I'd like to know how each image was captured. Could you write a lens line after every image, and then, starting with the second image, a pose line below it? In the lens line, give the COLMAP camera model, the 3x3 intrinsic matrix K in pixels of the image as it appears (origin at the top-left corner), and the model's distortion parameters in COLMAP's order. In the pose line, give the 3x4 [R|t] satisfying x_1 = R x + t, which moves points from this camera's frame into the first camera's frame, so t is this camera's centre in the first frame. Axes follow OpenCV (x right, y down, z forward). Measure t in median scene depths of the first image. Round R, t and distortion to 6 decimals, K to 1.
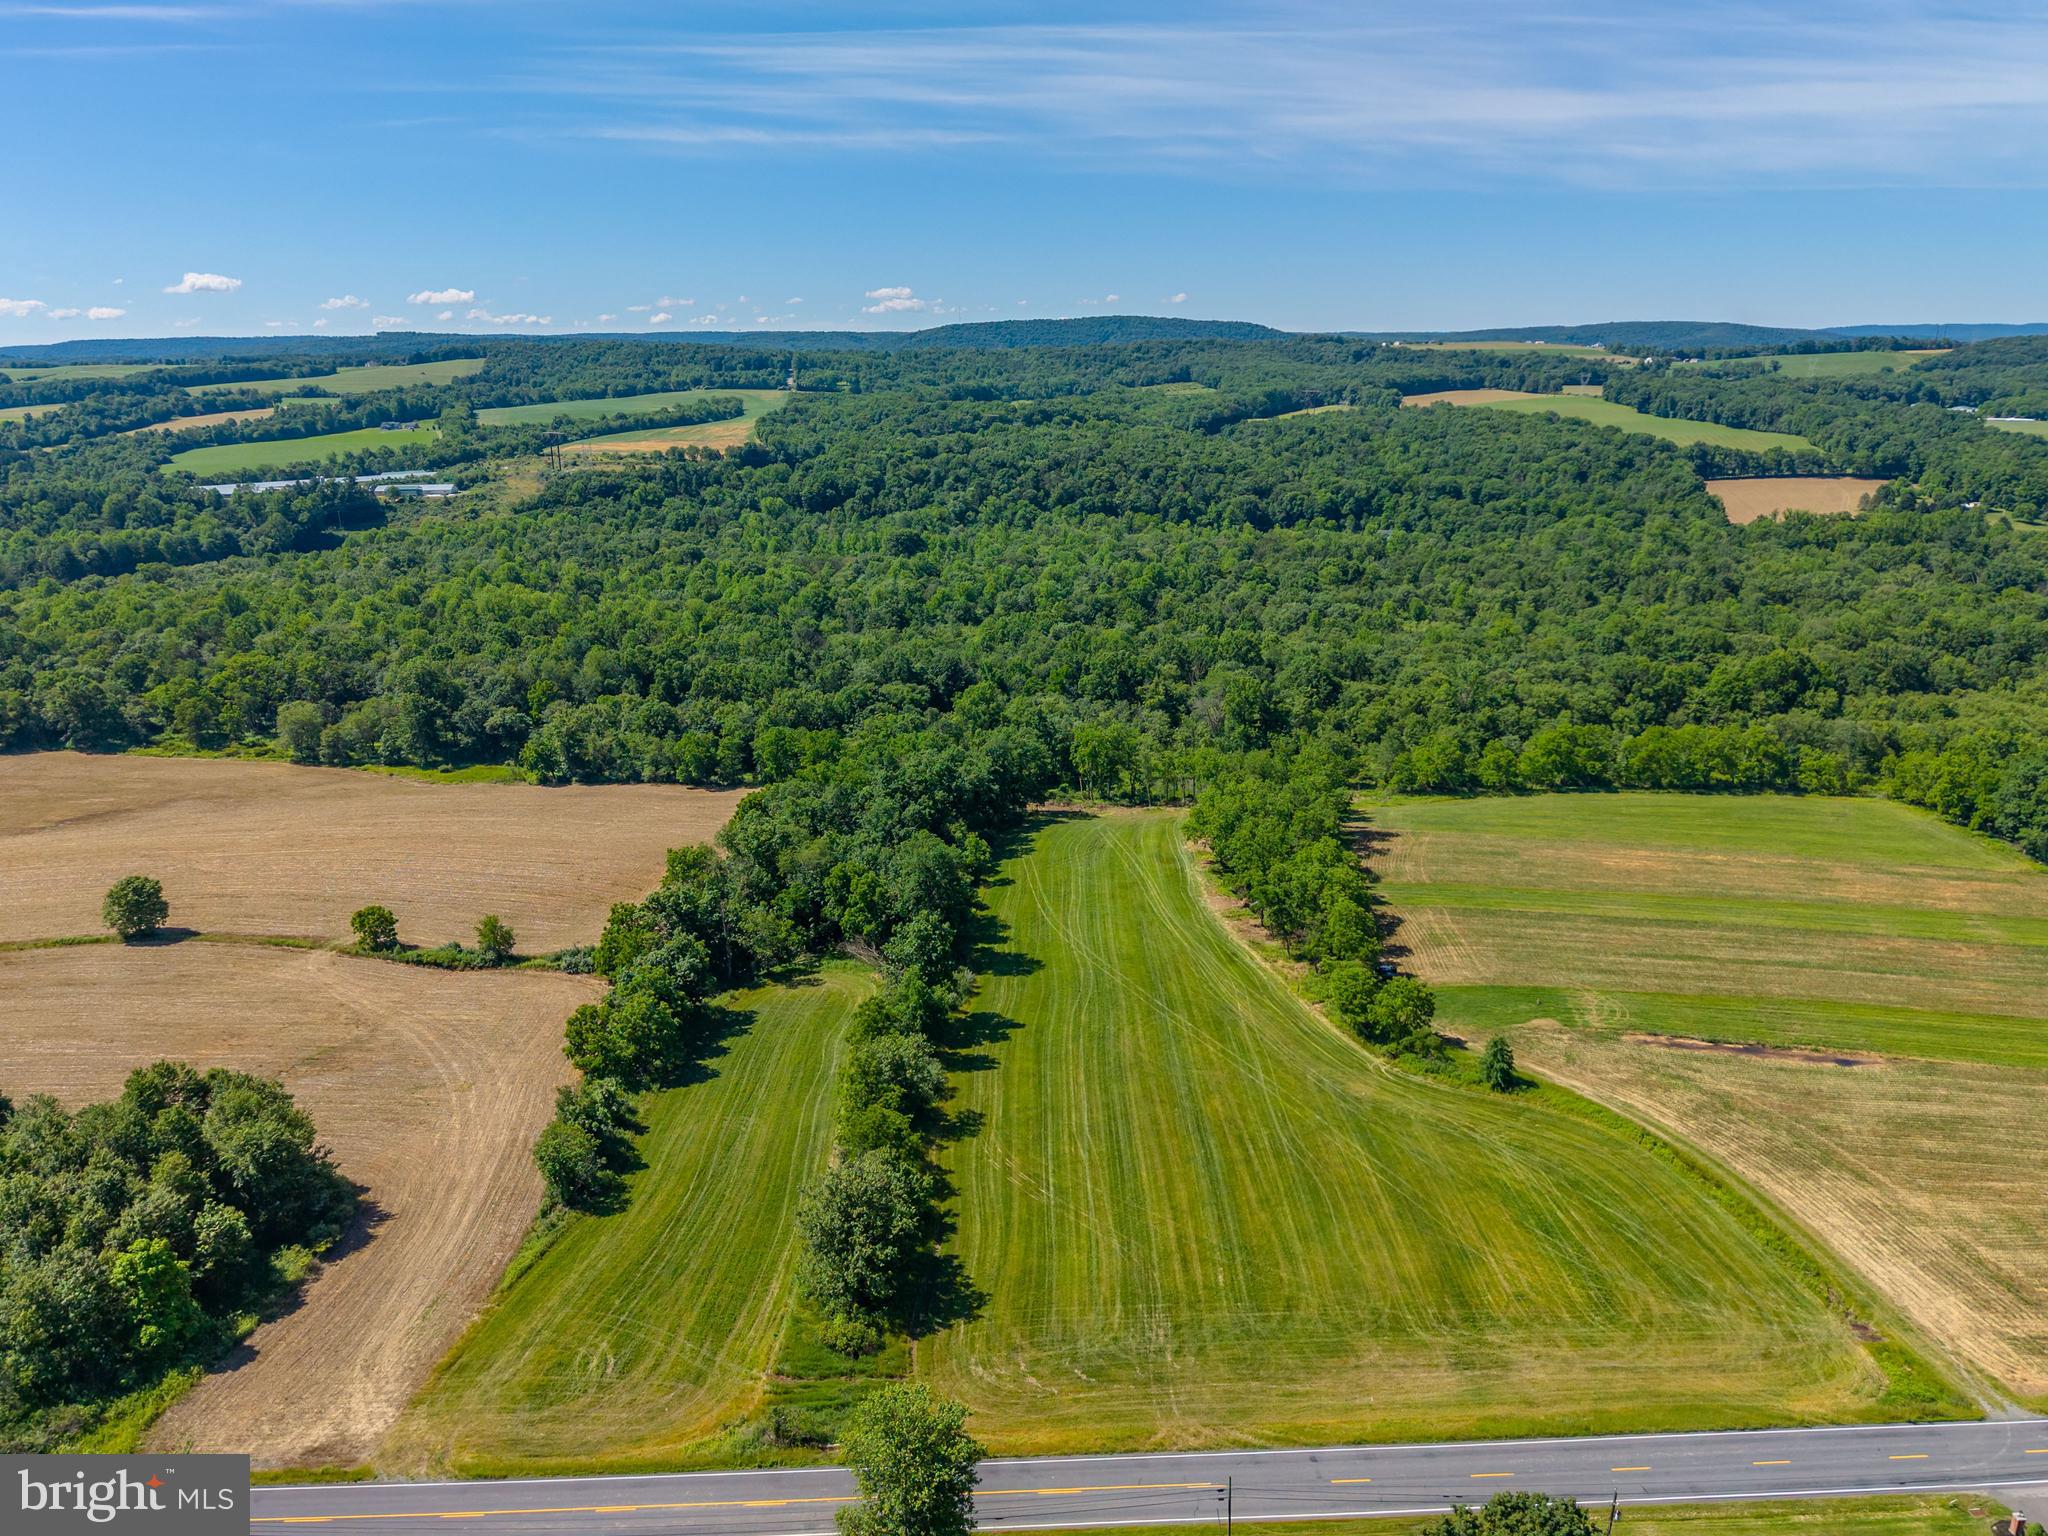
lens RADIAL K [[1396.6, 0, 1023.5], [0, 1396.6, 776.0], [0, 0, 1]] dist [0.032065, -0.029169]
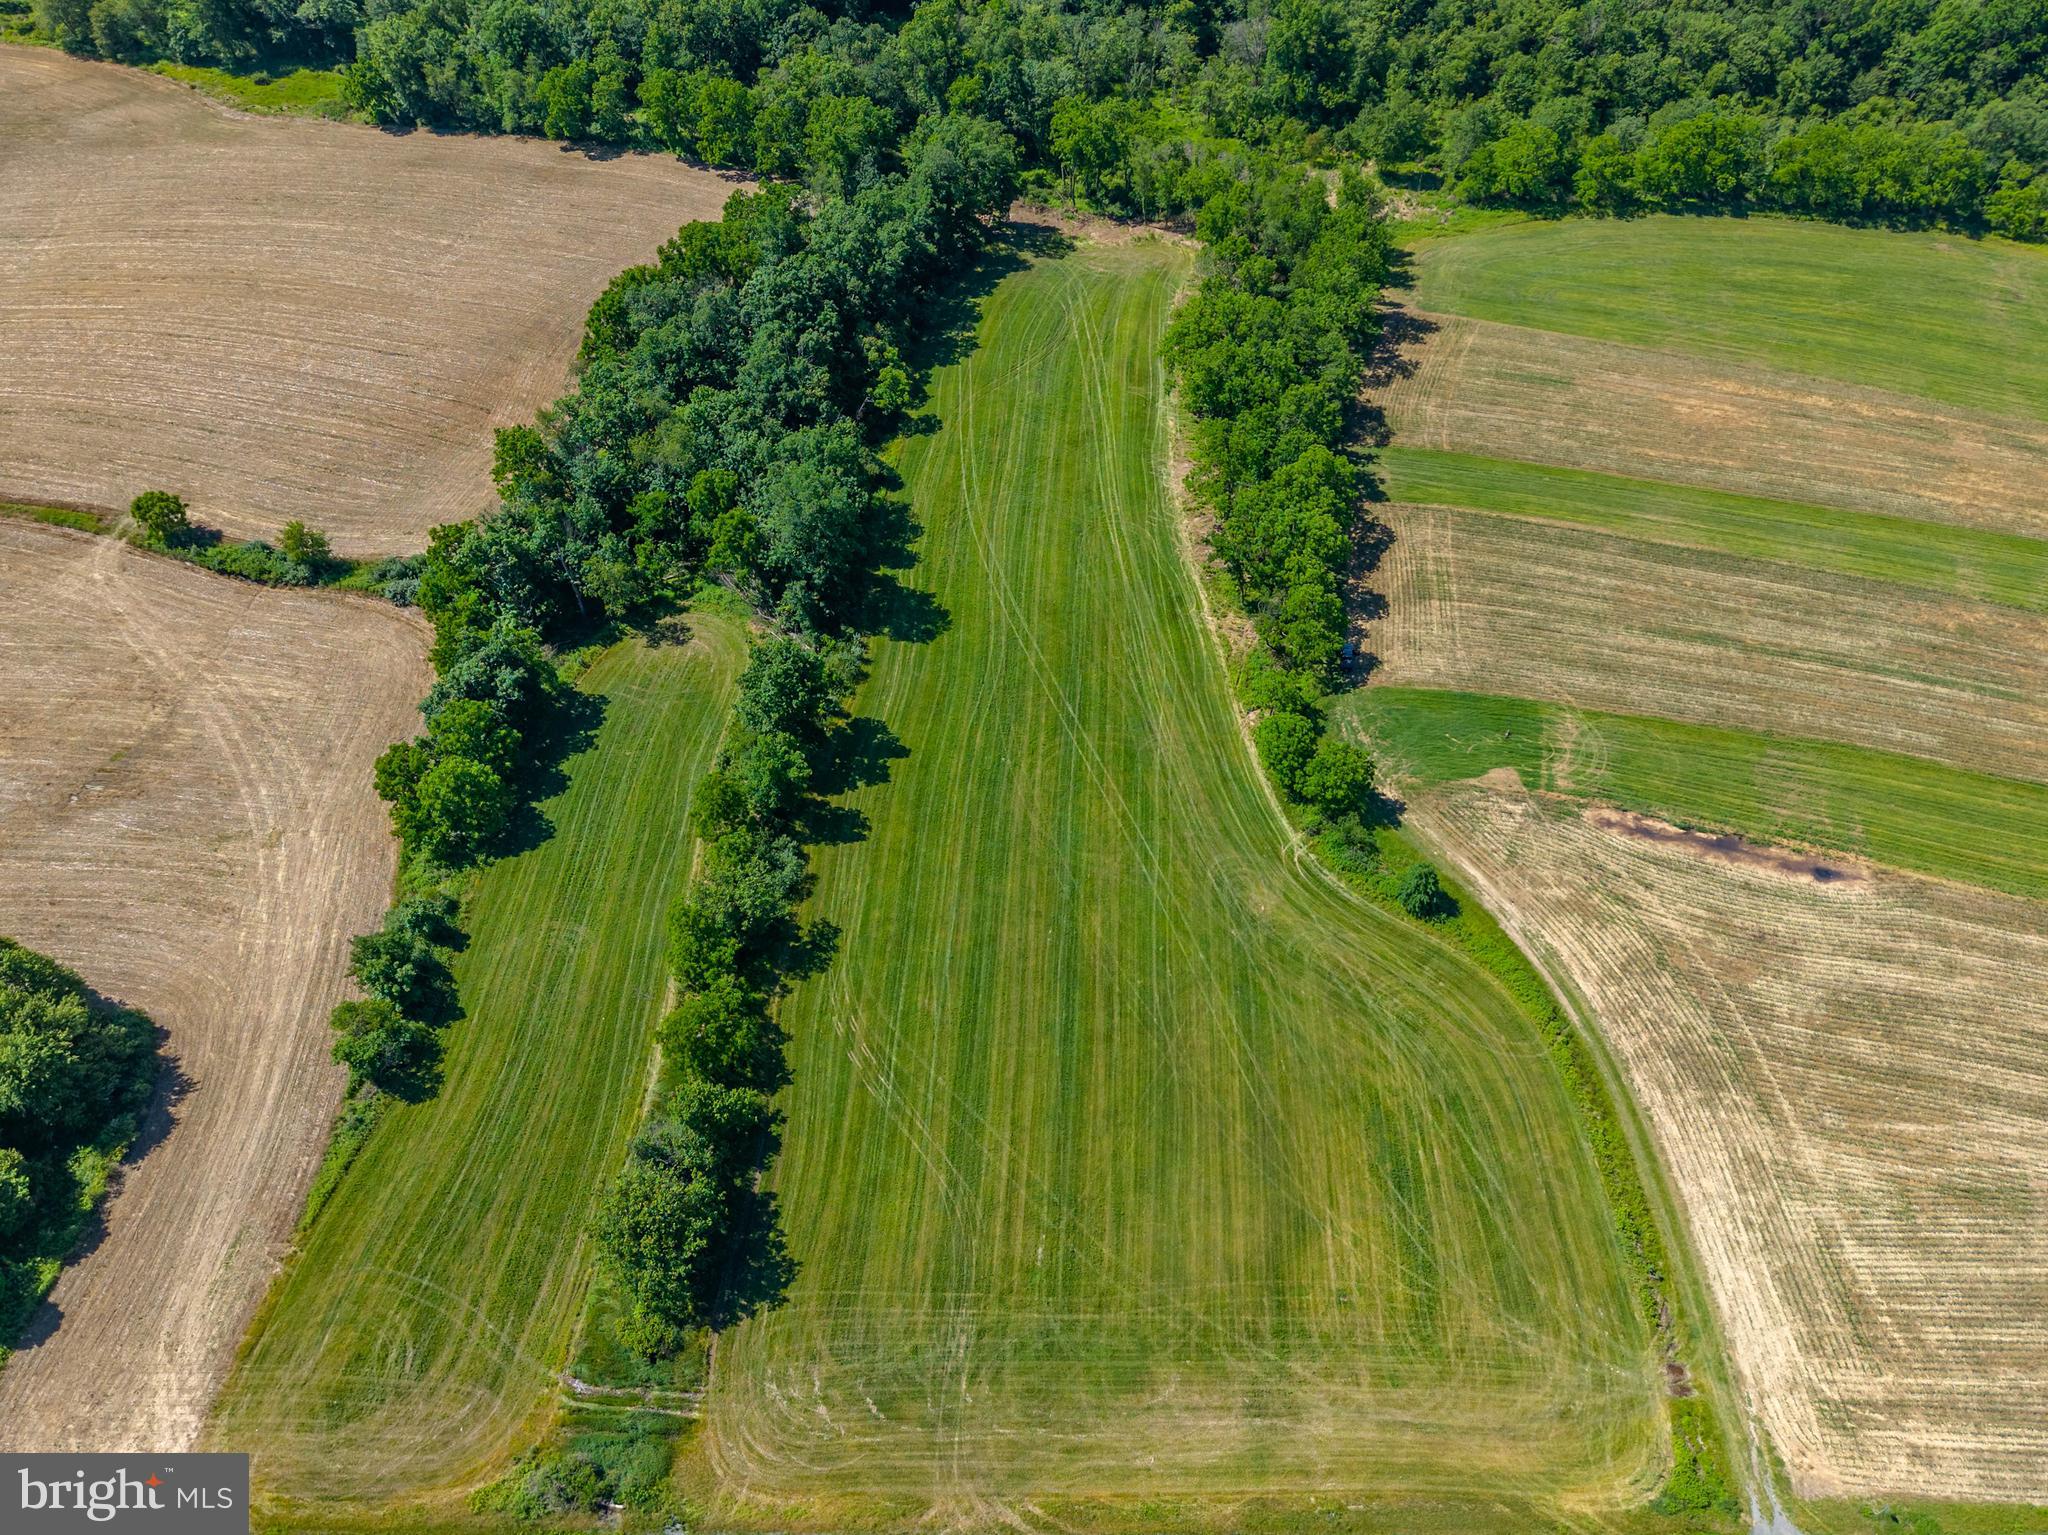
lens RADIAL K [[1441.0, 0, 1028.6], [0, 1441.0, 781.2], [0, 0, 1]] dist [0.038054, -0.042471]
pose [[0.998760, 0.047992, -0.013249, 0.049119], [-0.031397, 0.813665, 0.580486, -0.183802], [0.038639, -0.579350, 0.814163, 0.141265]]
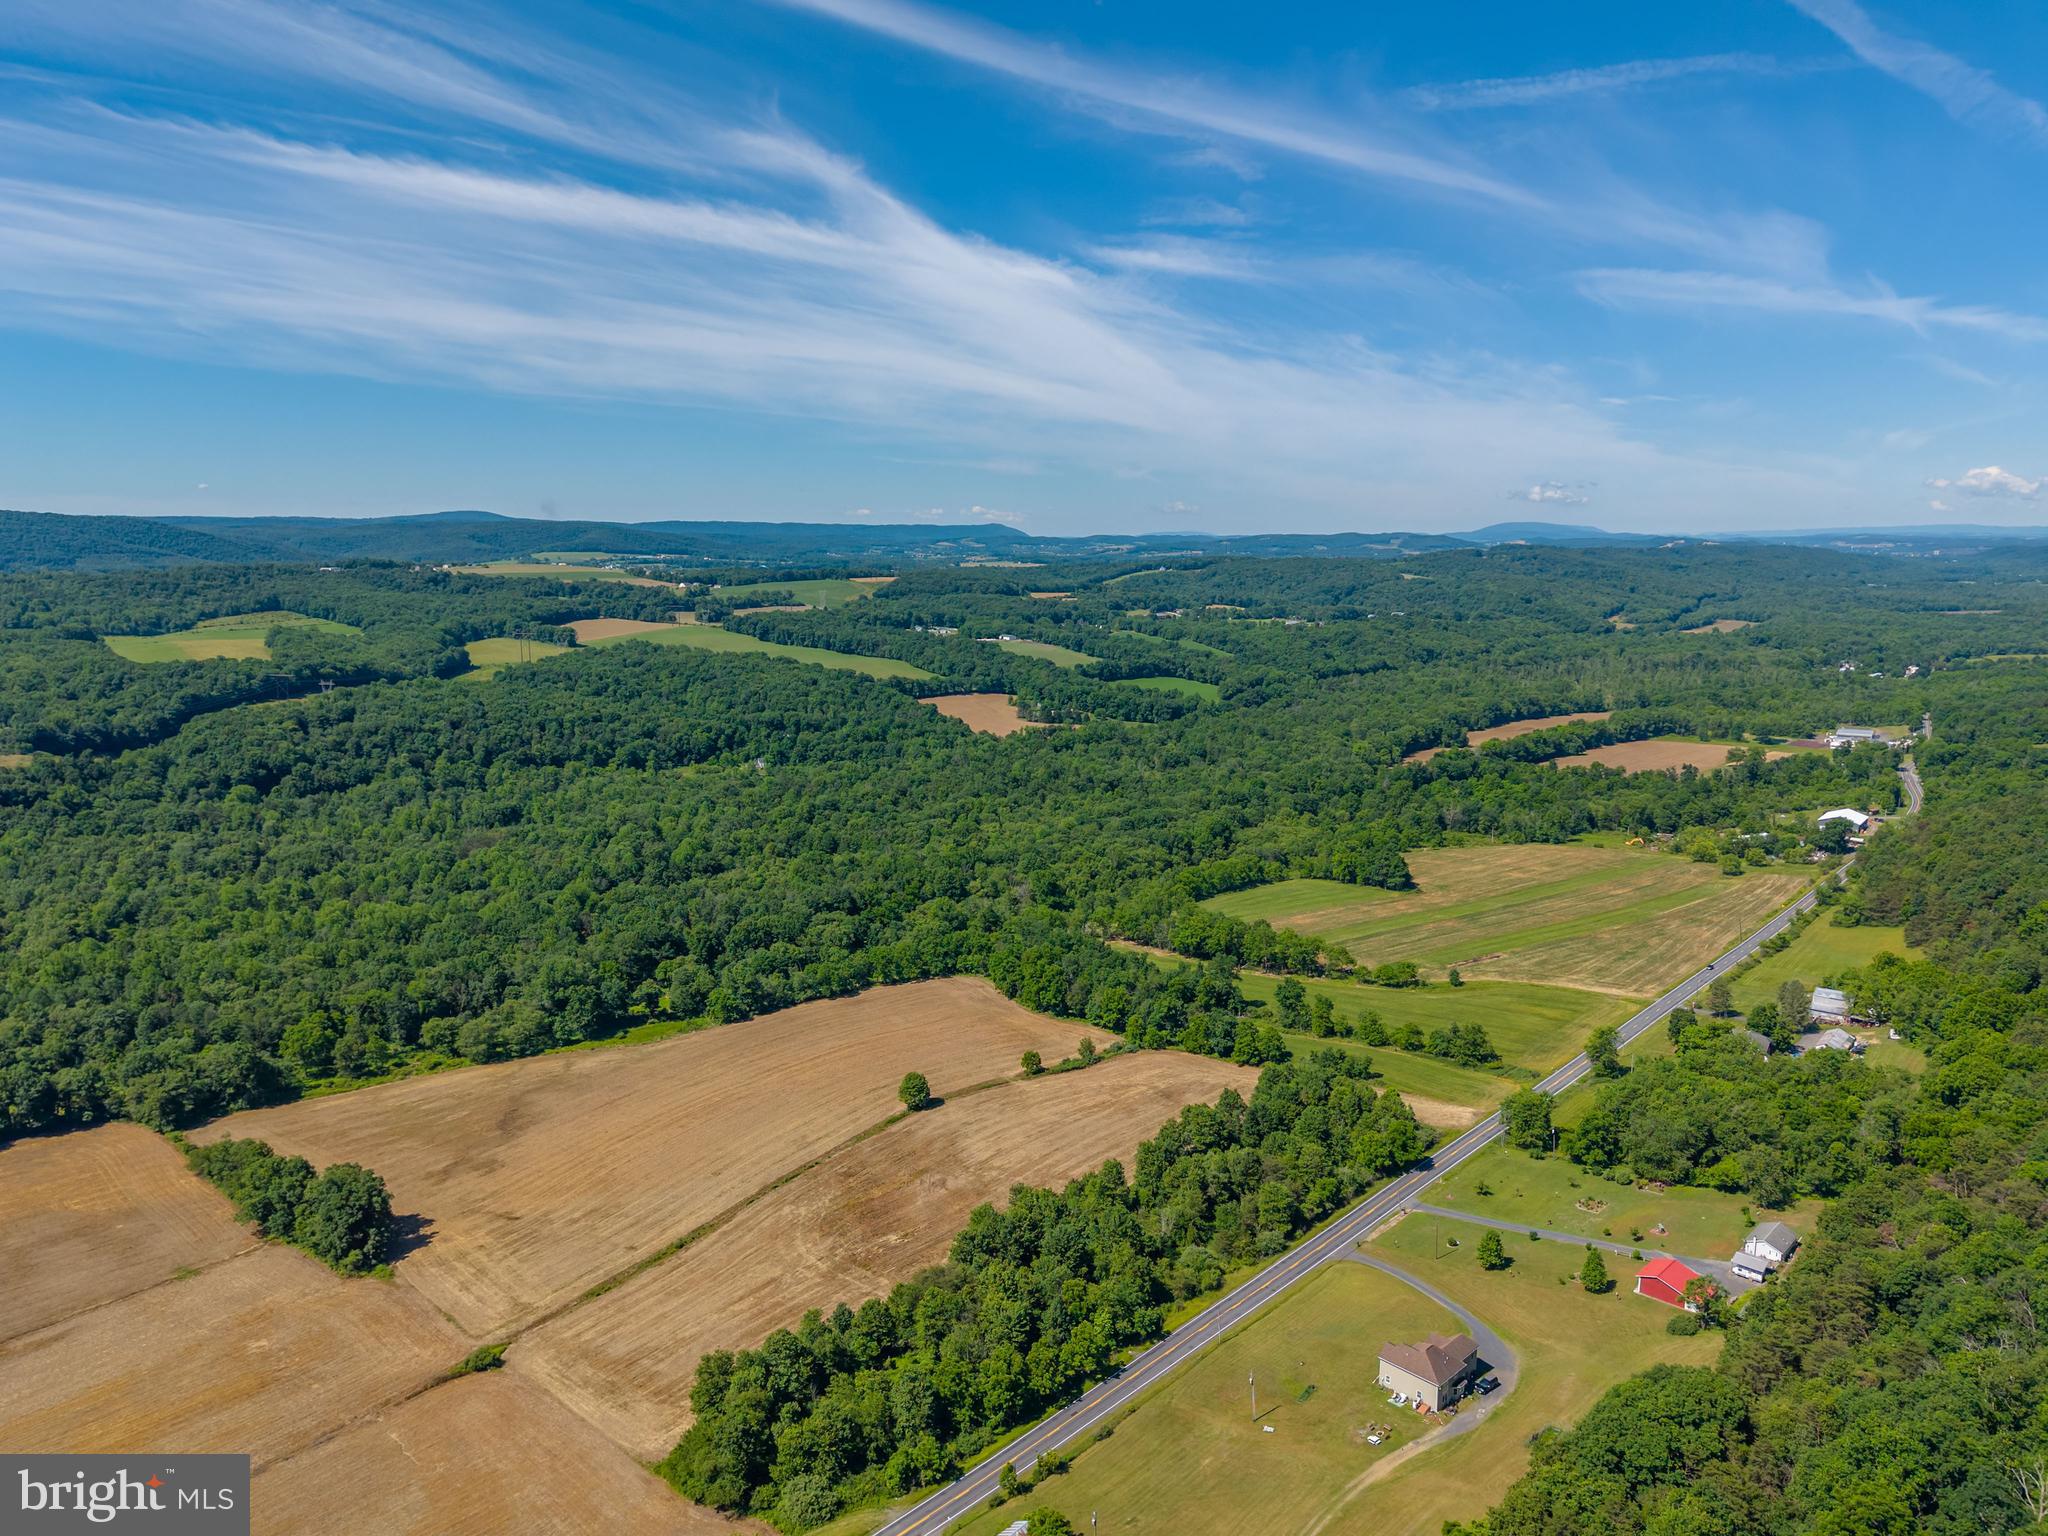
lens RADIAL K [[1401.8, 0, 1023.1], [0, 1401.8, 766.4], [0, 0, 1]] dist [0.048078, -0.059209]
pose [[0.703755, -0.104214, 0.702758, -1.141672], [0.191458, 0.980406, -0.046343, -0.129421], [-0.684158, 0.167162, 0.709918, -0.267995]]
